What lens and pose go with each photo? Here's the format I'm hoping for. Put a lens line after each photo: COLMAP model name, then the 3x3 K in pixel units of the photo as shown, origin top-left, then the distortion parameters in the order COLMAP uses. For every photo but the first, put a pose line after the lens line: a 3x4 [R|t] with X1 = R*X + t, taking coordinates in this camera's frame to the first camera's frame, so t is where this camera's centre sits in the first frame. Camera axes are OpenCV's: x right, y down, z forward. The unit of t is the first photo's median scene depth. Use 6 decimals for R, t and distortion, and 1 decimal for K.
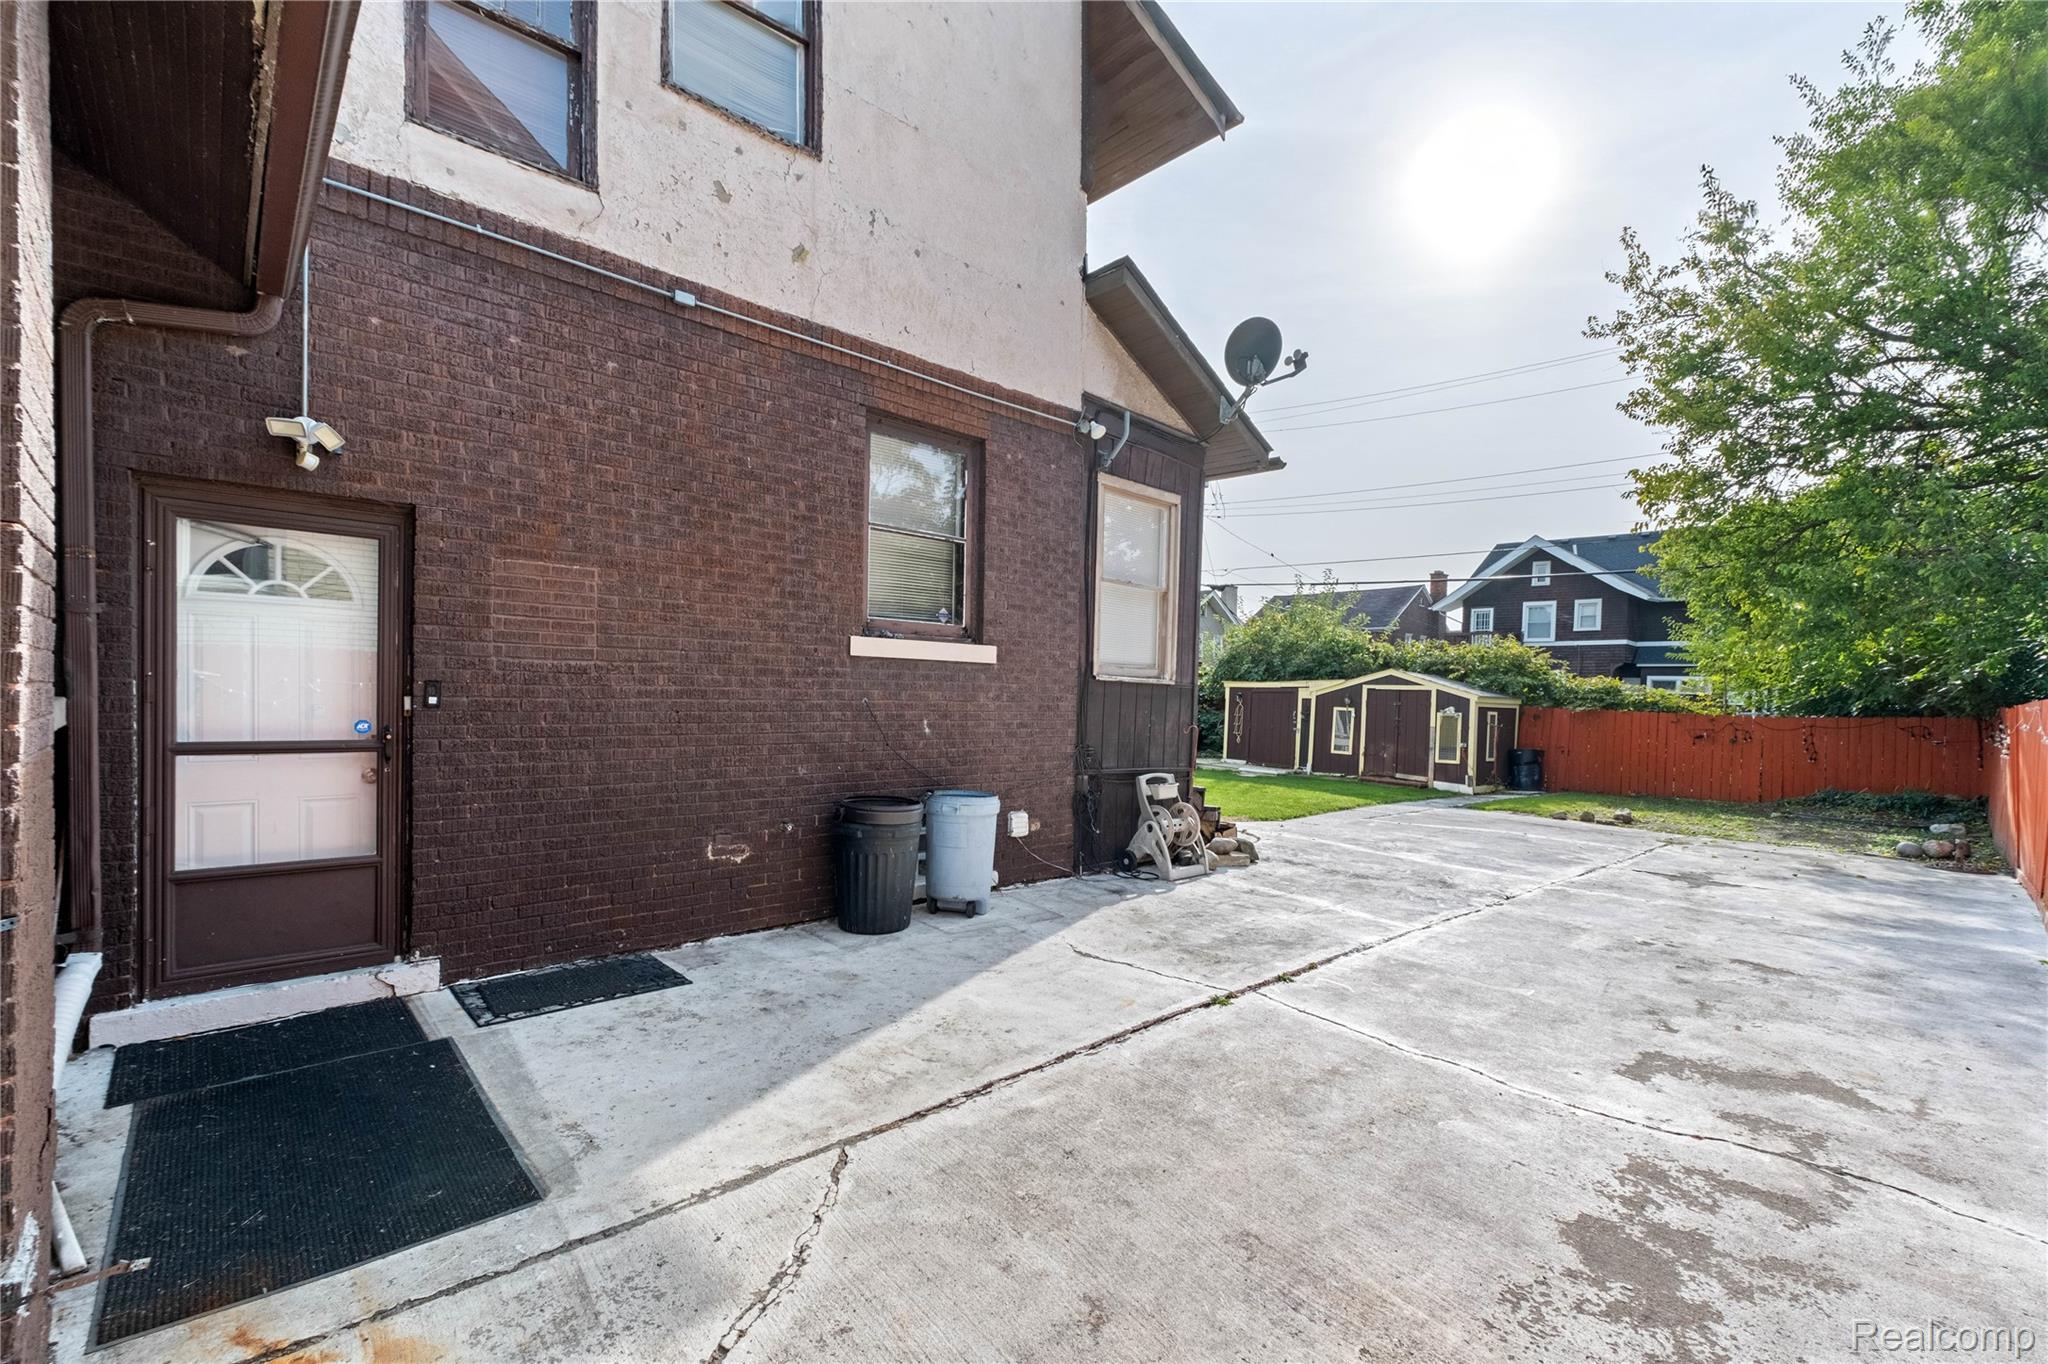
lens RADIAL K [[868.8, 0, 1014.3], [0, 868.8, 712.7], [0, 0, 1]] dist [0.000664, 0.000176]
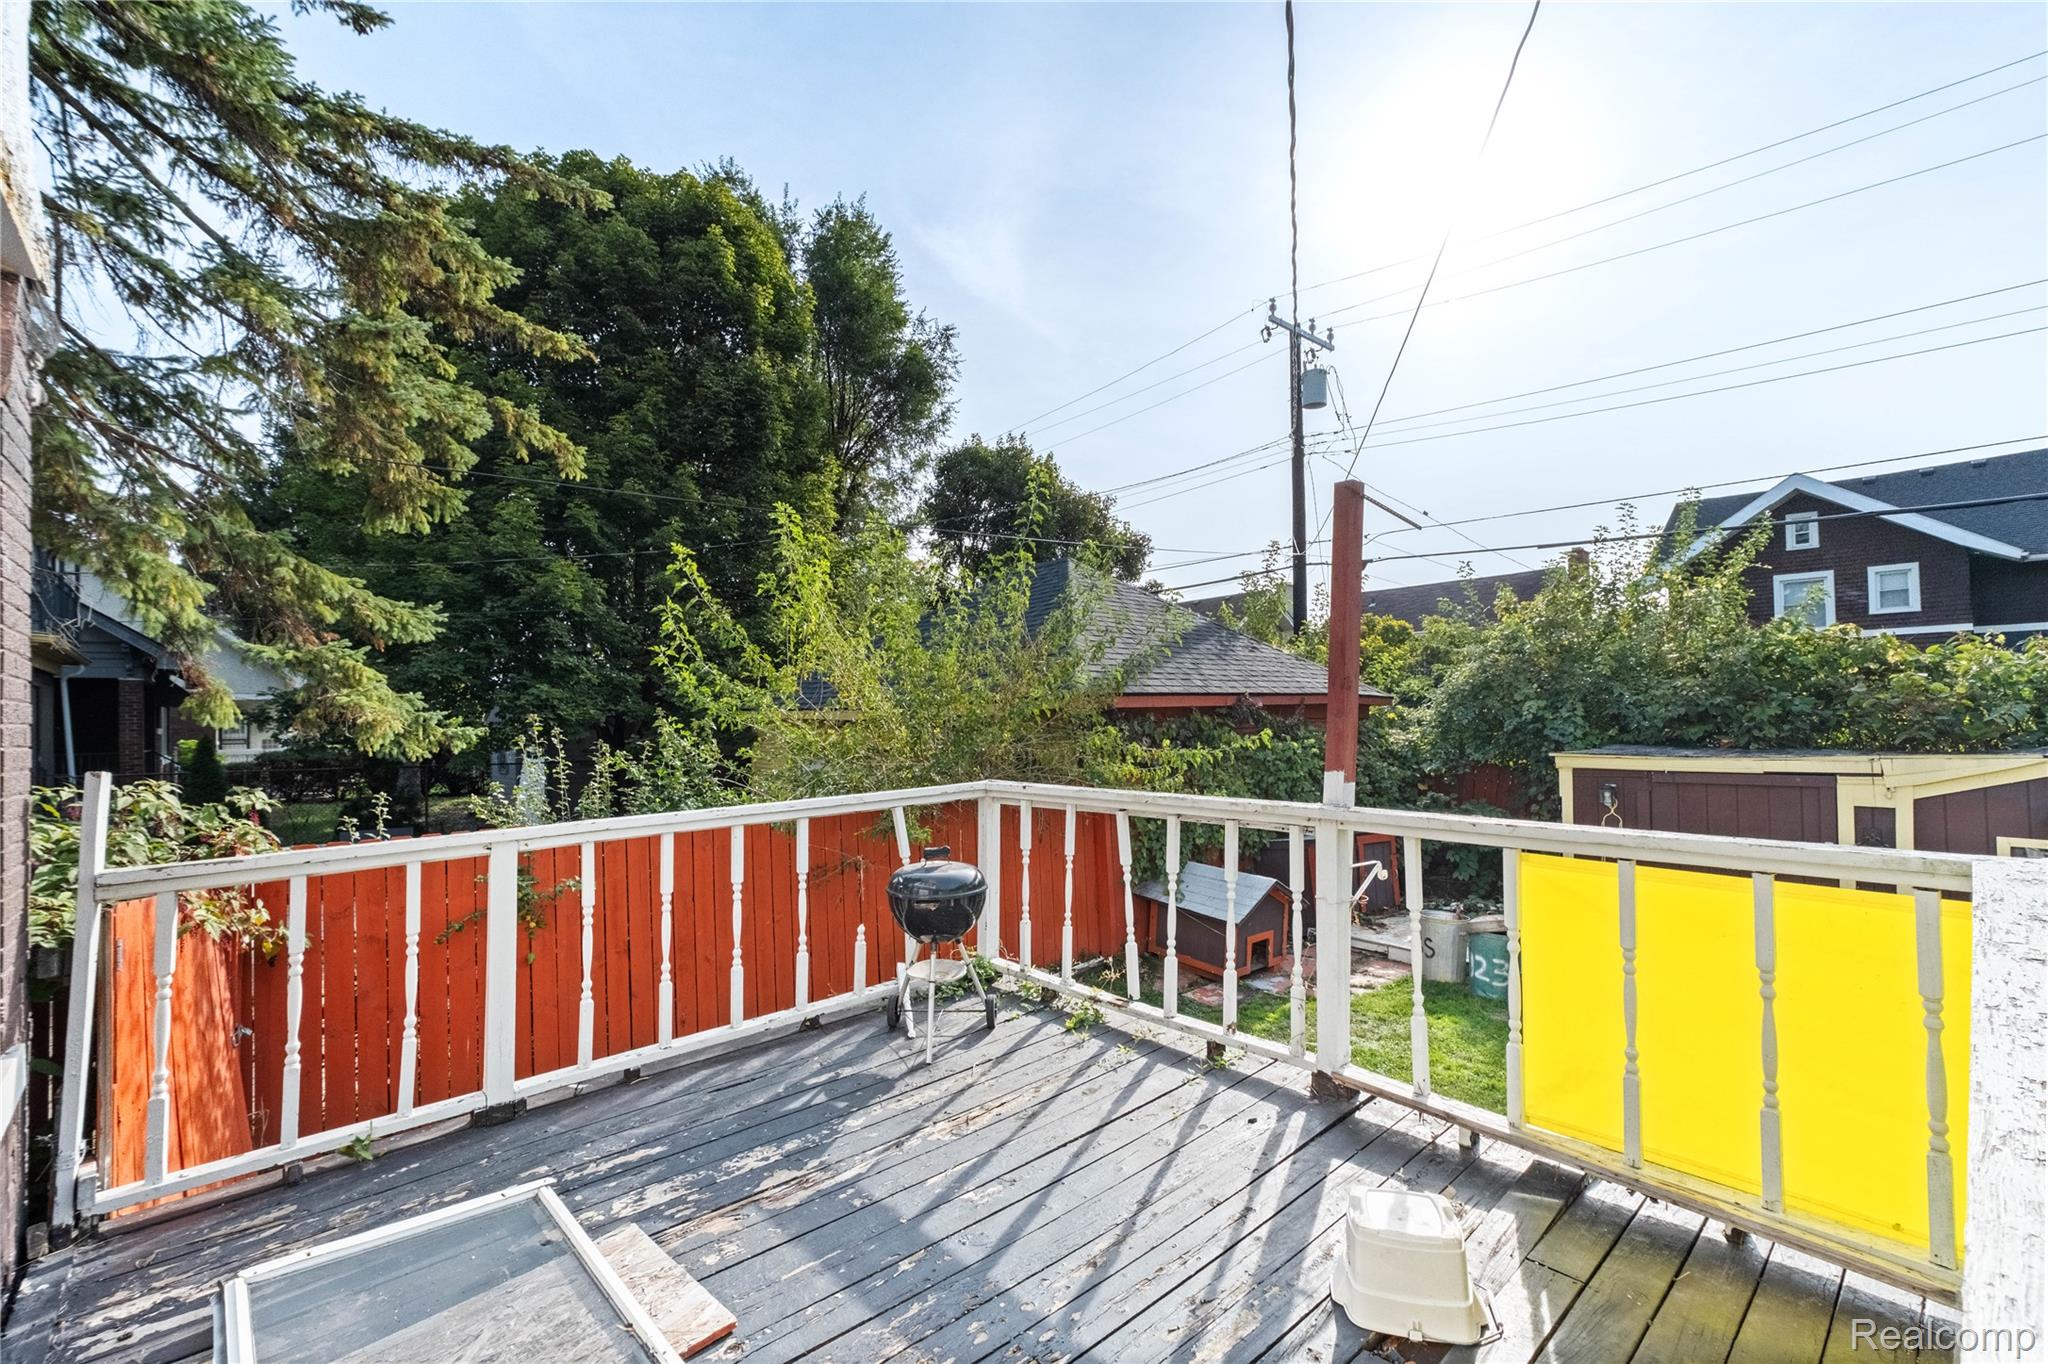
lens RADIAL K [[860.6, 0, 1014.0], [0, 860.6, 702.1], [0, 0, 1]] dist [-0.000429, 0.000045]
pose [[0.999083, -0.042525, 0.005070, -0.006035], [0.042676, 0.998477, -0.034961, -0.063357], [-0.003576, 0.035145, 0.999376, 0.685942]]
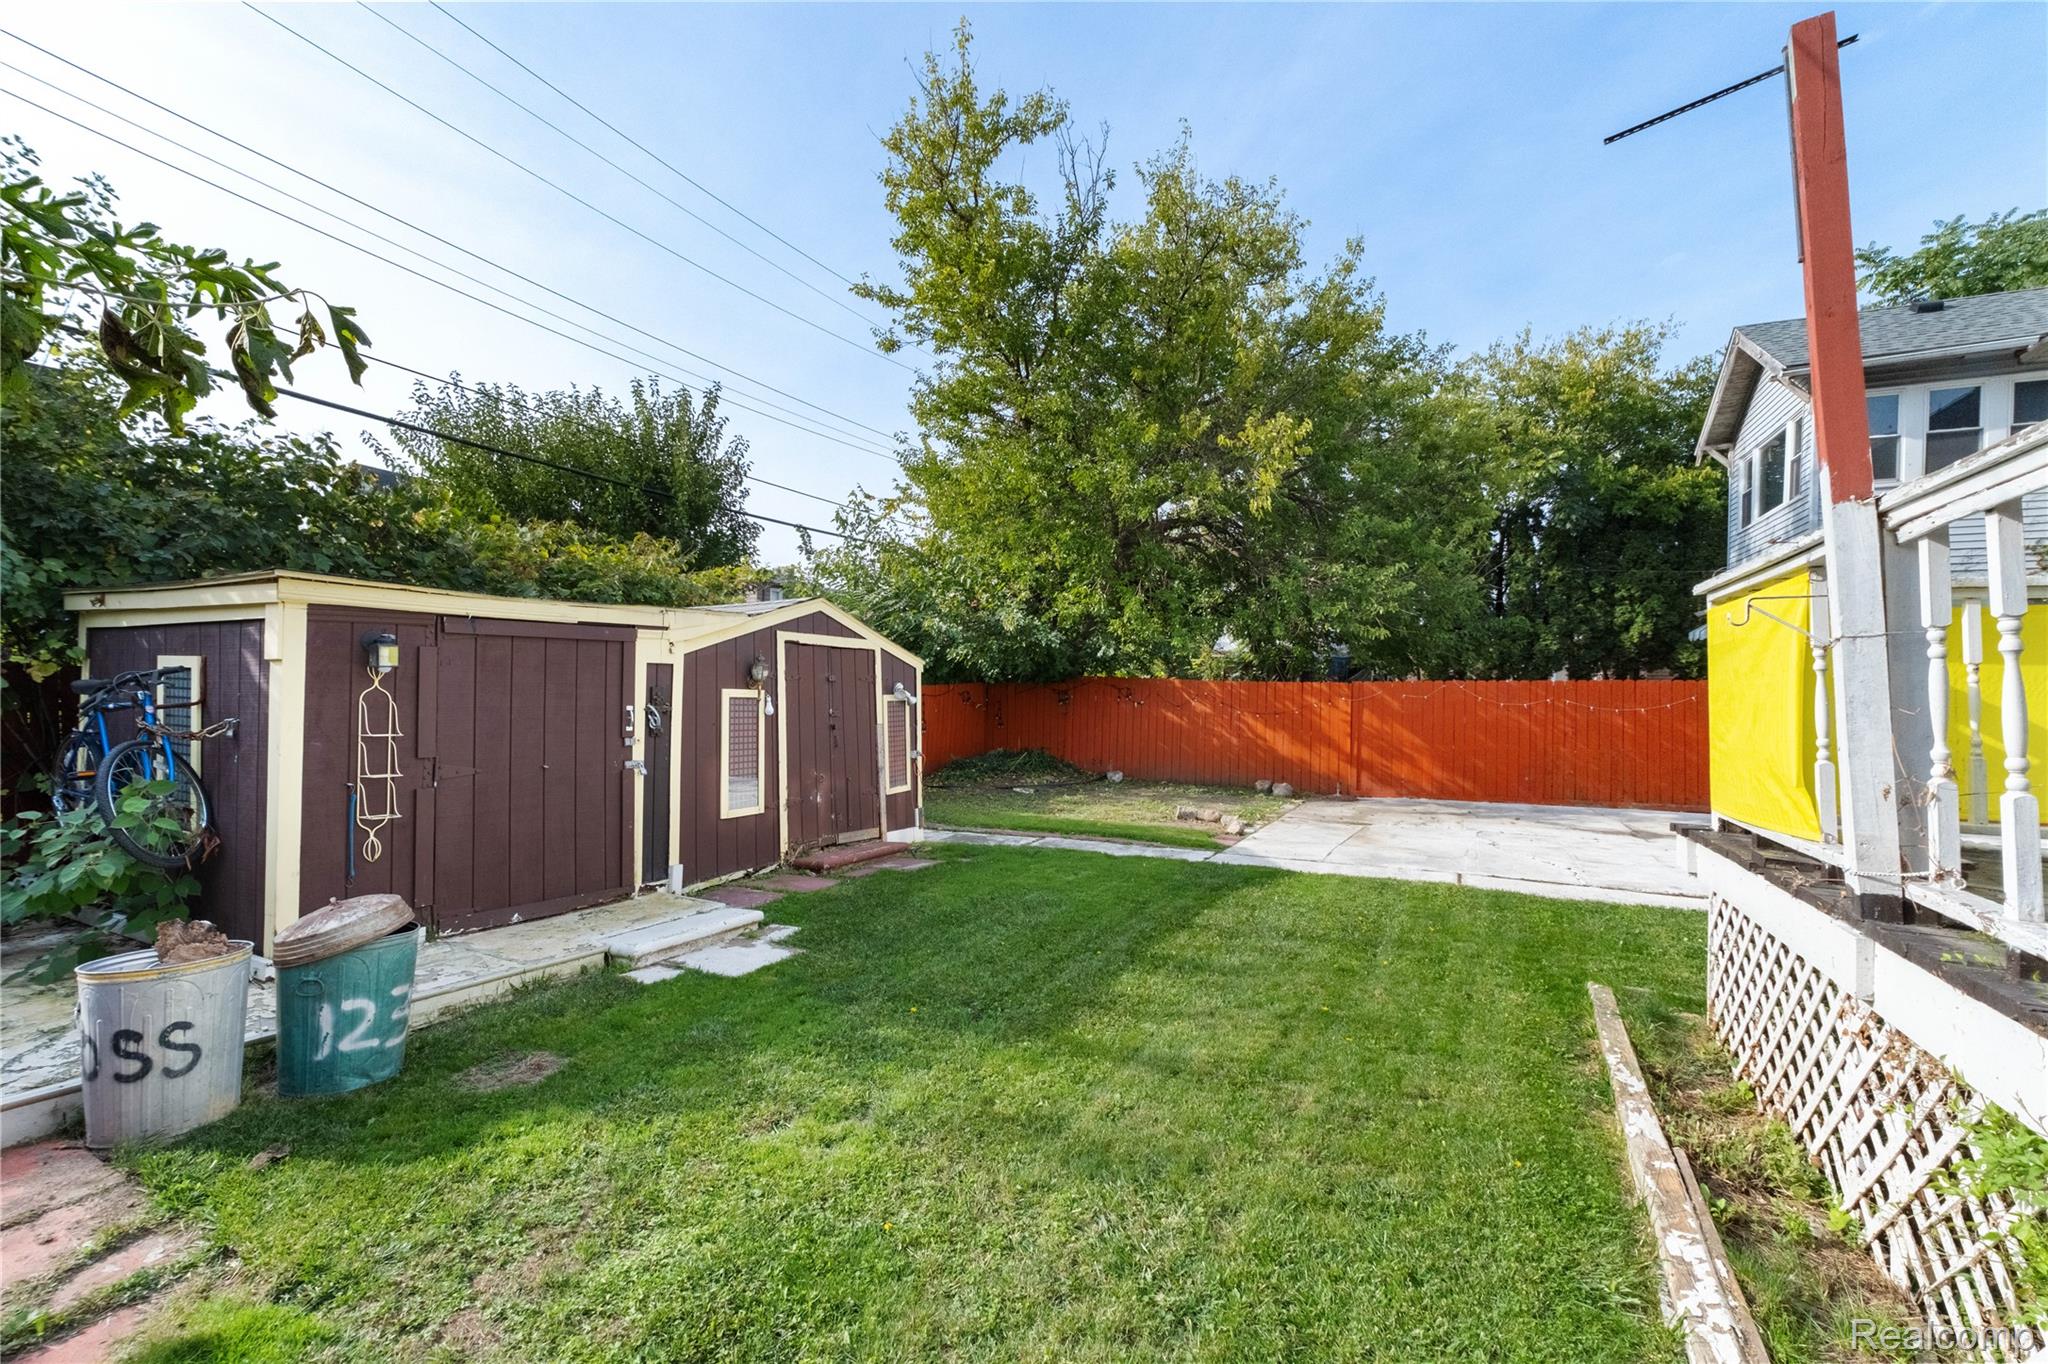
lens RADIAL K [[864.3, 0, 1032.2], [0, 864.3, 687.5], [0, 0, 1]] dist [-0.001810, 0.000191]
pose [[-0.376292, -0.031230, 0.925975, -0.005413], [-0.007826, 0.999503, 0.030530, -0.018918], [-0.926468, 0.004242, -0.376349, 1.036760]]
